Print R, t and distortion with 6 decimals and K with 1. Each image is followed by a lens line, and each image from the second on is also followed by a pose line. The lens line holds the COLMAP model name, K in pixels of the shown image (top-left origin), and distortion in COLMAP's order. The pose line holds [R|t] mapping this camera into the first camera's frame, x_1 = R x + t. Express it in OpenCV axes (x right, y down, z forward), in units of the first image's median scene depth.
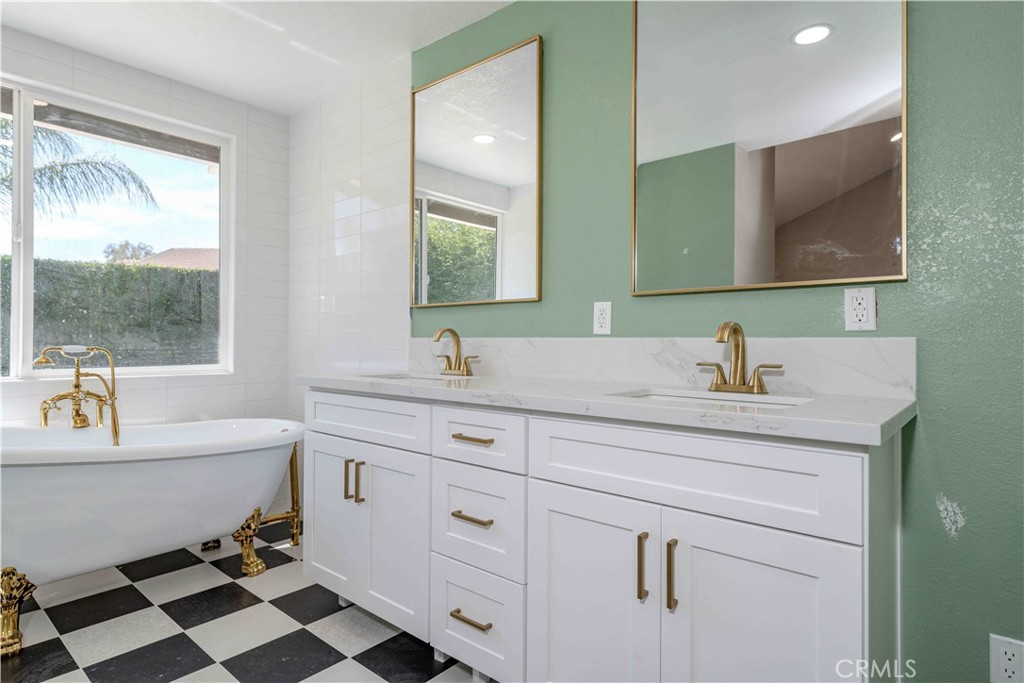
lens RADIAL K [[552.7, 0, 513.5], [0, 552.7, 338.5], [0, 0, 1]] dist [-0.000978, -0.002445]
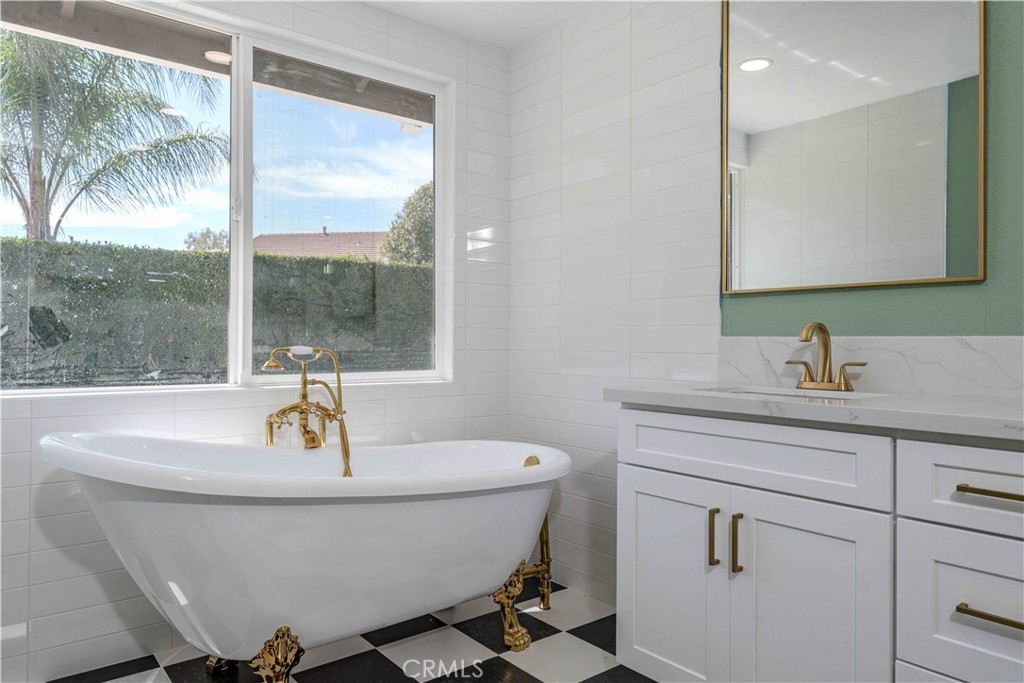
lens RADIAL K [[686.3, 0, 511.8], [0, 686.3, 336.3], [0, 0, 1]] dist [0.000380, -0.001028]
pose [[0.981701, 0.000052, -0.190426, -0.295047], [-0.000457, 0.999998, -0.002084, 0.000617], [0.190426, 0.002132, 0.981699, 0.069775]]
